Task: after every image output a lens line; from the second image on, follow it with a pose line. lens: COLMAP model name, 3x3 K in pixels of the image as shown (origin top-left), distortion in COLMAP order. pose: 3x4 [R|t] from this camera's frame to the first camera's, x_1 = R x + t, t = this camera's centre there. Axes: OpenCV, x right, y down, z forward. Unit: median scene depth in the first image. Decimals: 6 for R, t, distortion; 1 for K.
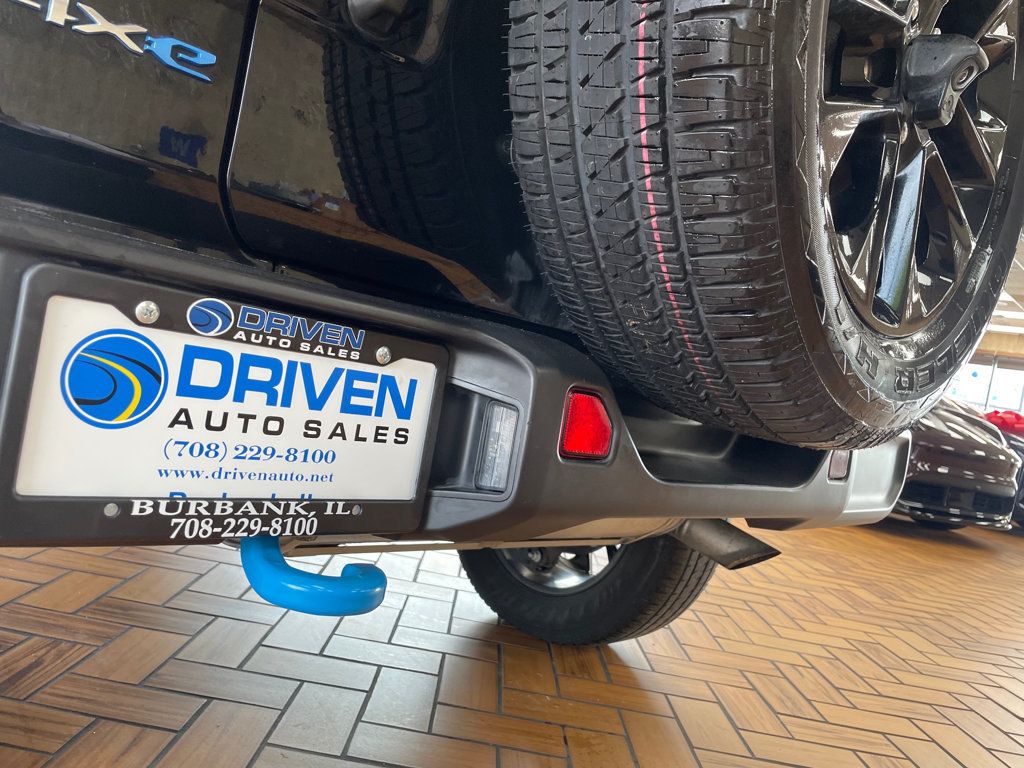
lens RADIAL K [[777.6, 0, 512.0], [0, 777.6, 384.0], [0, 0, 1]] dist [0.069084, -0.123047]
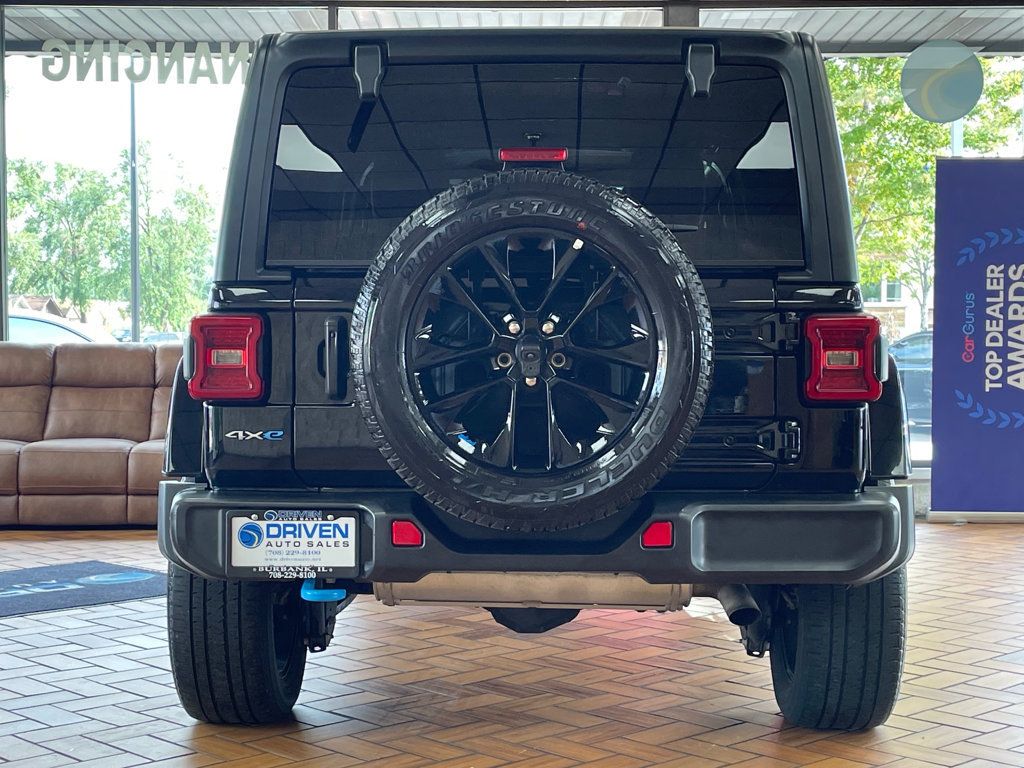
lens RADIAL K [[1623.8, 0, 512.0], [0, 1623.8, 384.0], [0, 0, 1]] dist [0.048766, 0.128290]
pose [[0.665248, -0.165363, -0.728080, 5.287540], [0.111729, 0.986233, -0.121908, 0.318048], [0.738215, -0.000248, 0.674565, -2.892842]]
